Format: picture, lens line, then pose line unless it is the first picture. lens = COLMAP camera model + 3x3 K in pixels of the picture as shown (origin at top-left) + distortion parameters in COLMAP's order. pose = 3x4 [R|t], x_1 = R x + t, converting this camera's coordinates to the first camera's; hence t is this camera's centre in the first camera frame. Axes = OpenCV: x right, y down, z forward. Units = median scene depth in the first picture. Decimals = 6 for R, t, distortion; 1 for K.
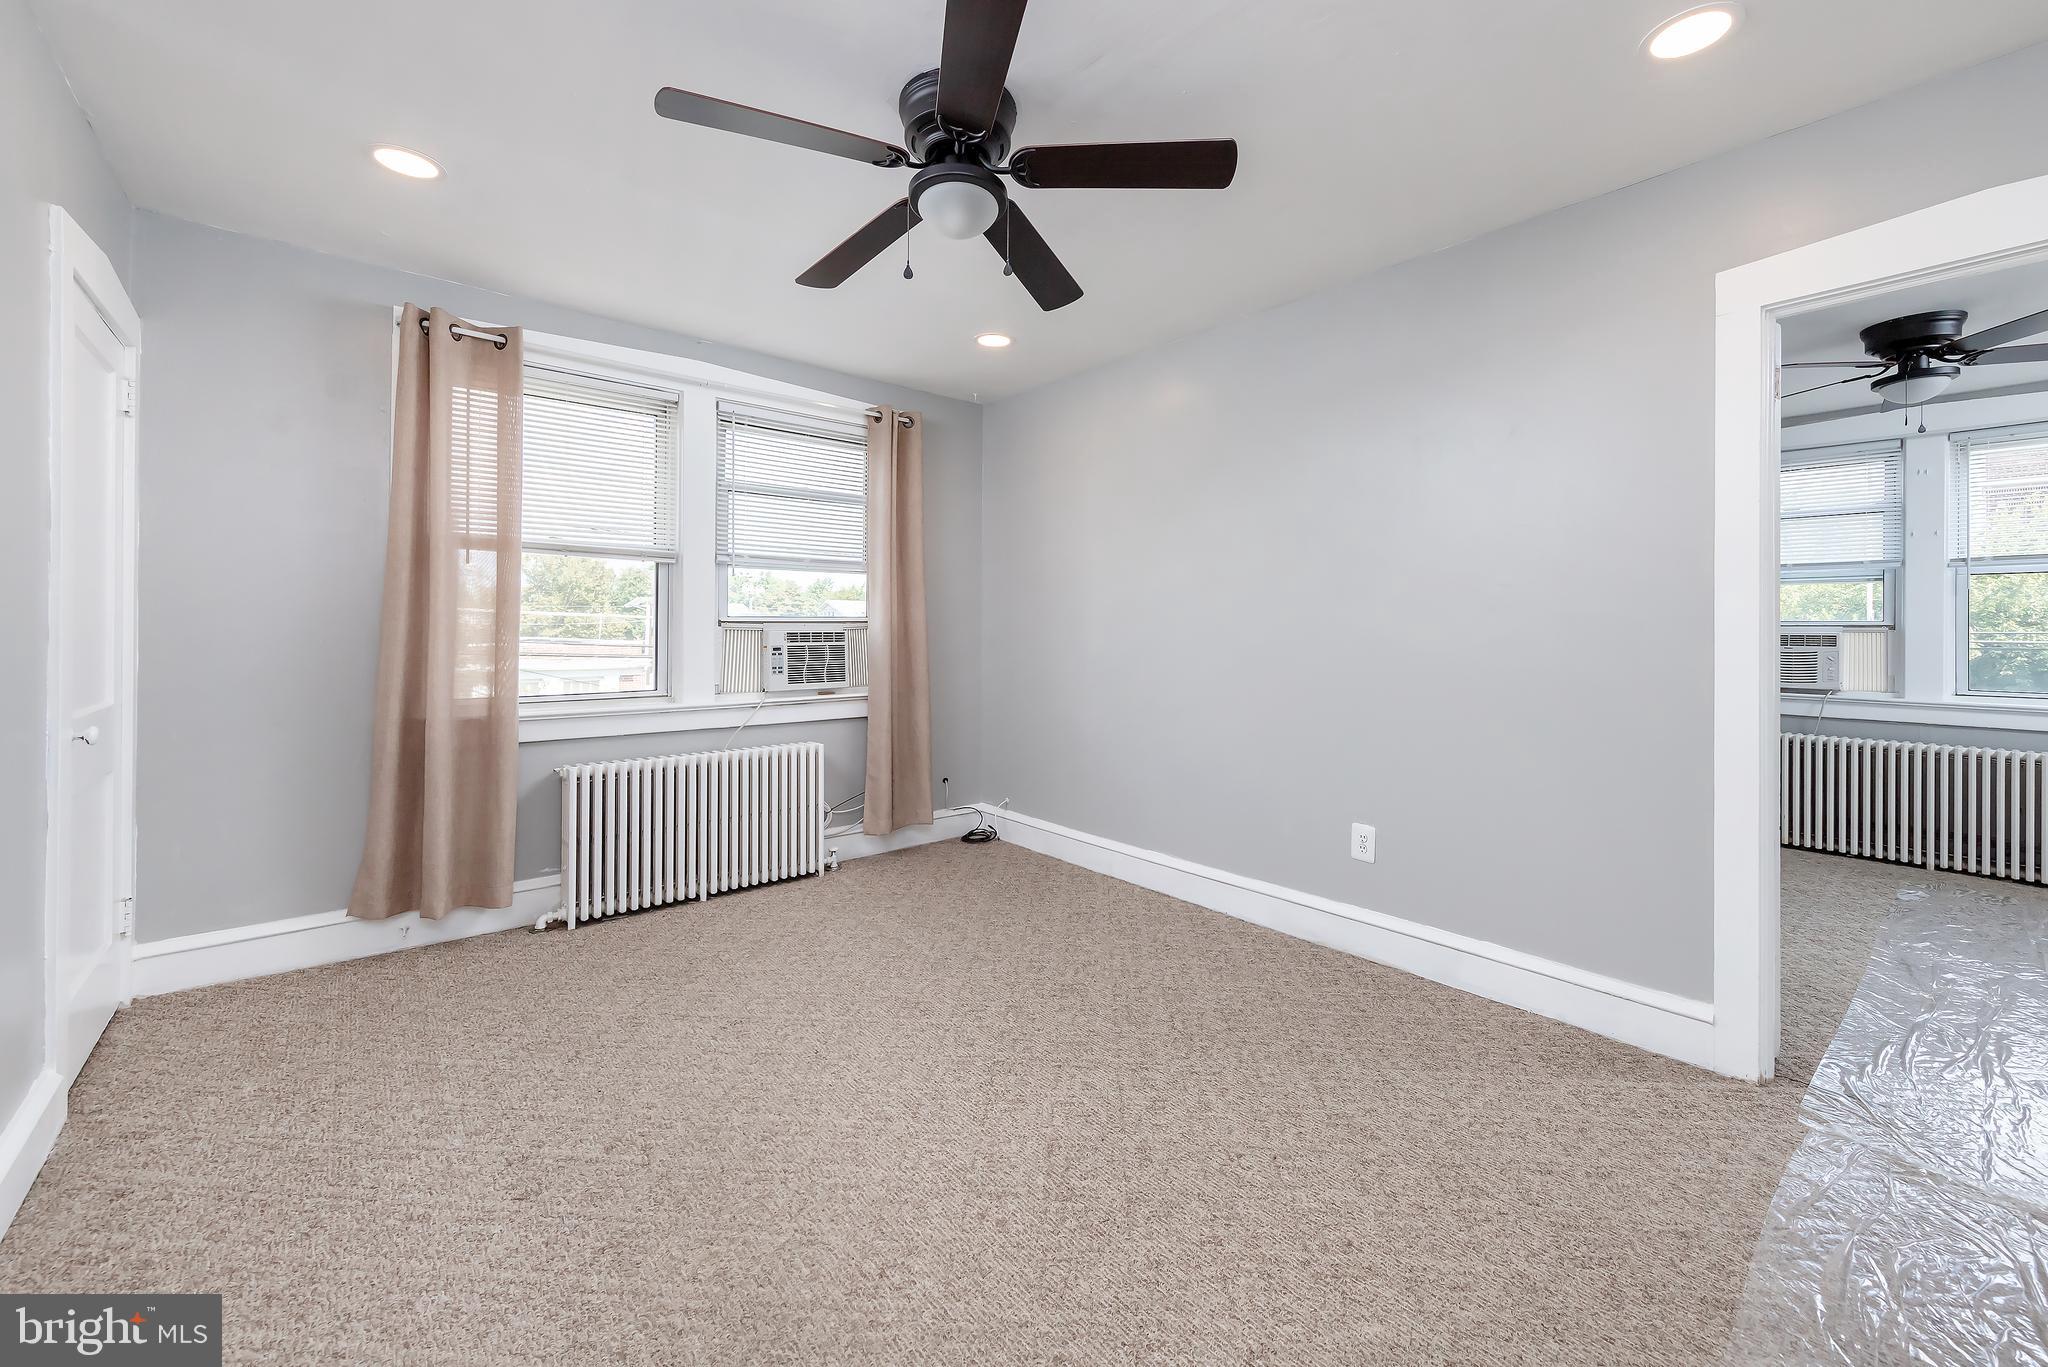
lens RADIAL K [[816.6, 0, 1026.3], [0, 816.6, 609.1], [0, 0, 1]] dist [-0.000127, -0.000128]
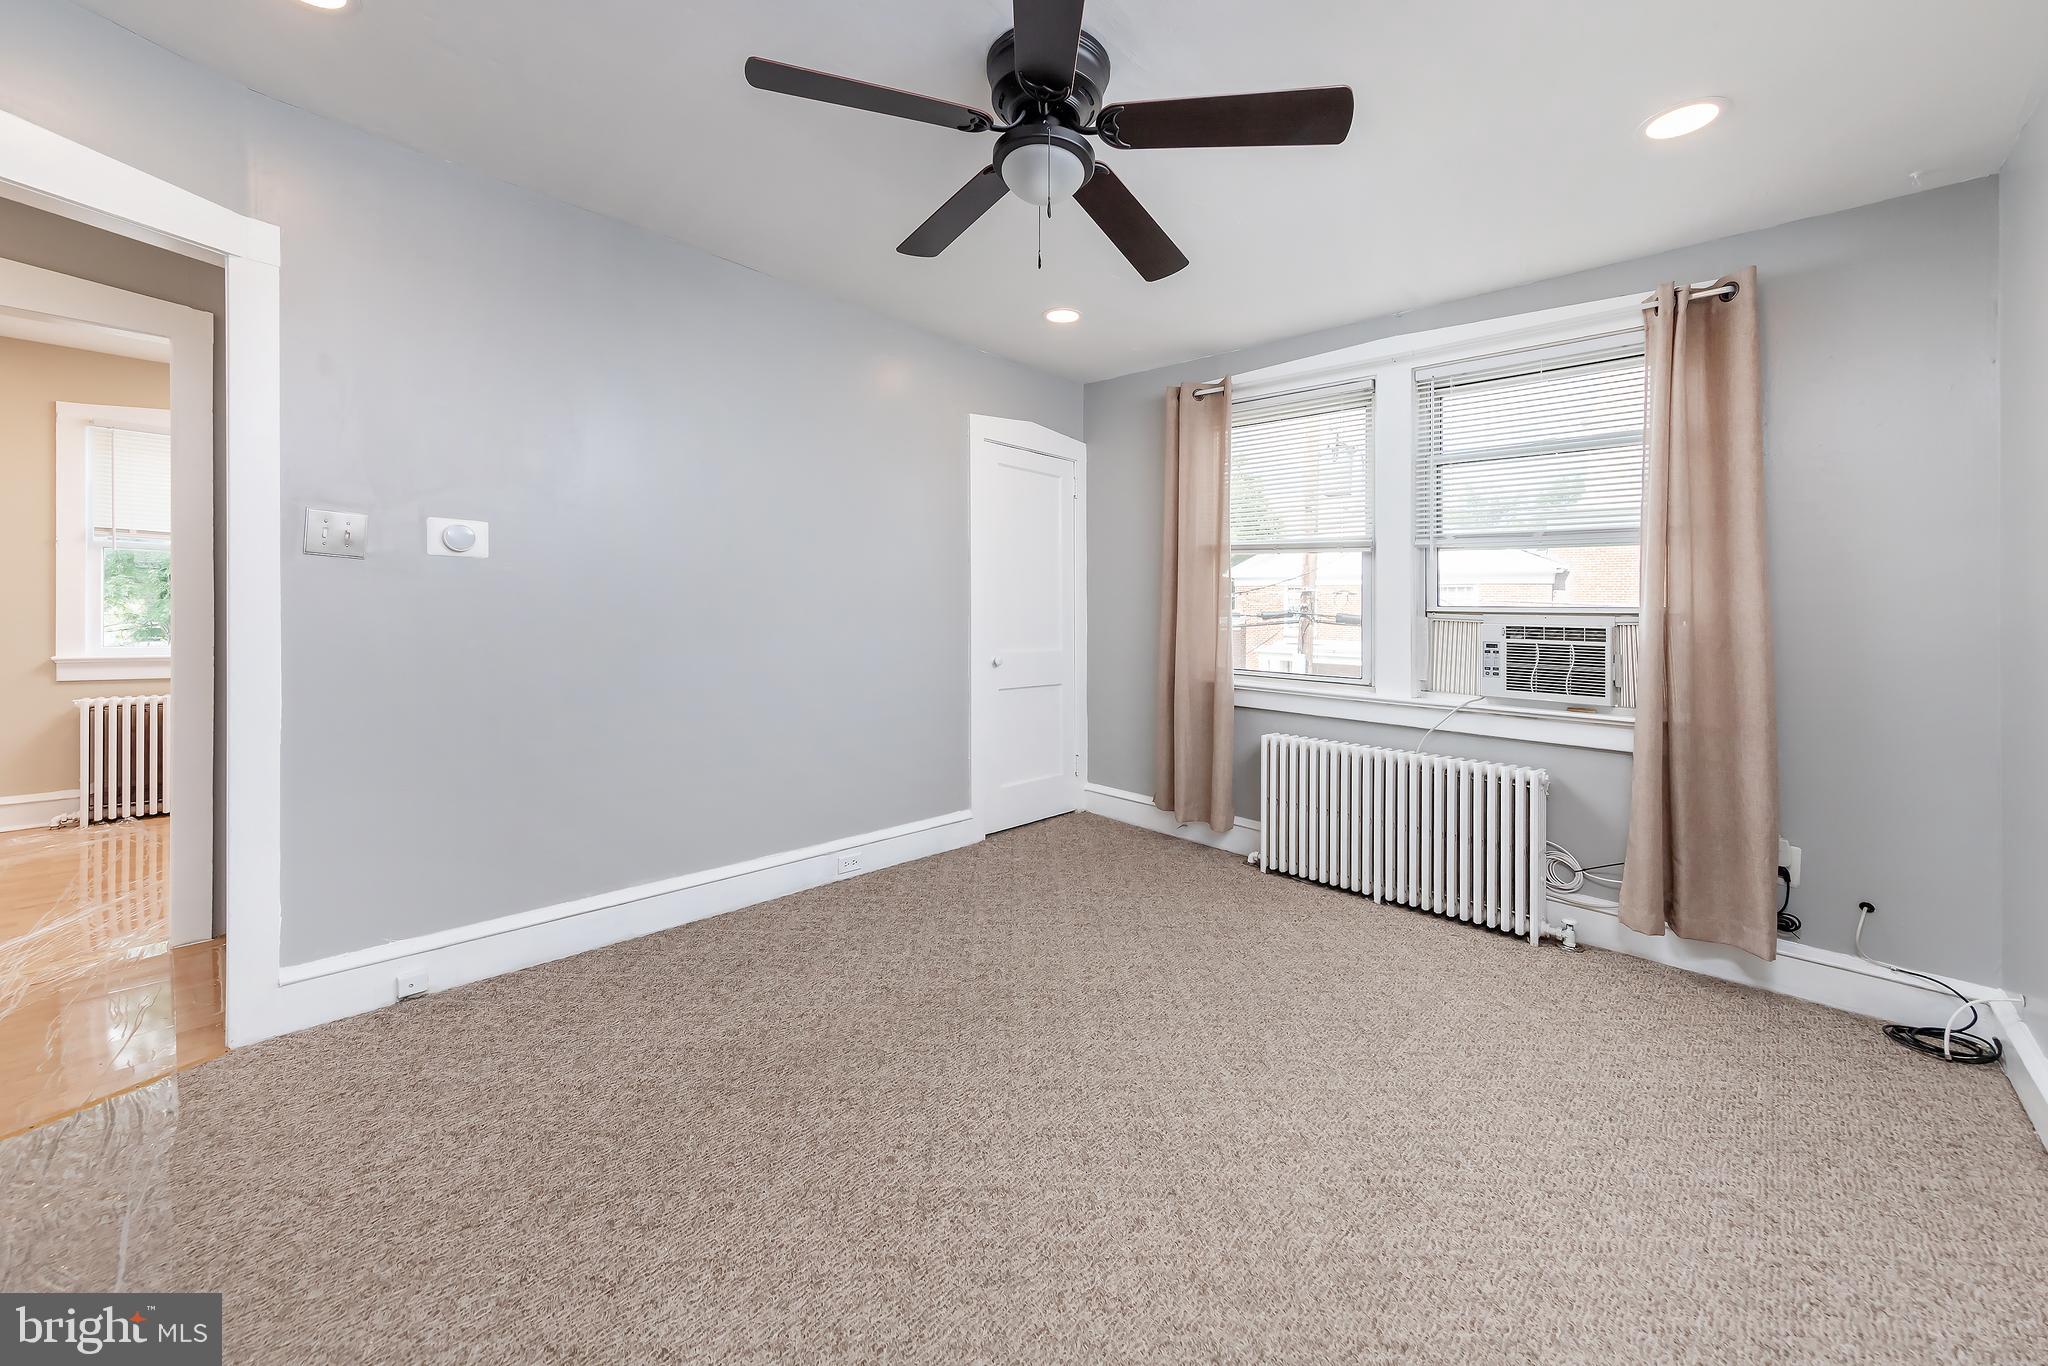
lens RADIAL K [[770.4, 0, 1026.7], [0, 770.4, 611.5], [0, 0, 1]] dist [0.002579, 0.000049]
pose [[0.105224, 0.003716, -0.994442, 0.435709], [0.000065, 0.999993, 0.003743, 0.011876], [0.994449, -0.000459, 0.105223, 0.470064]]
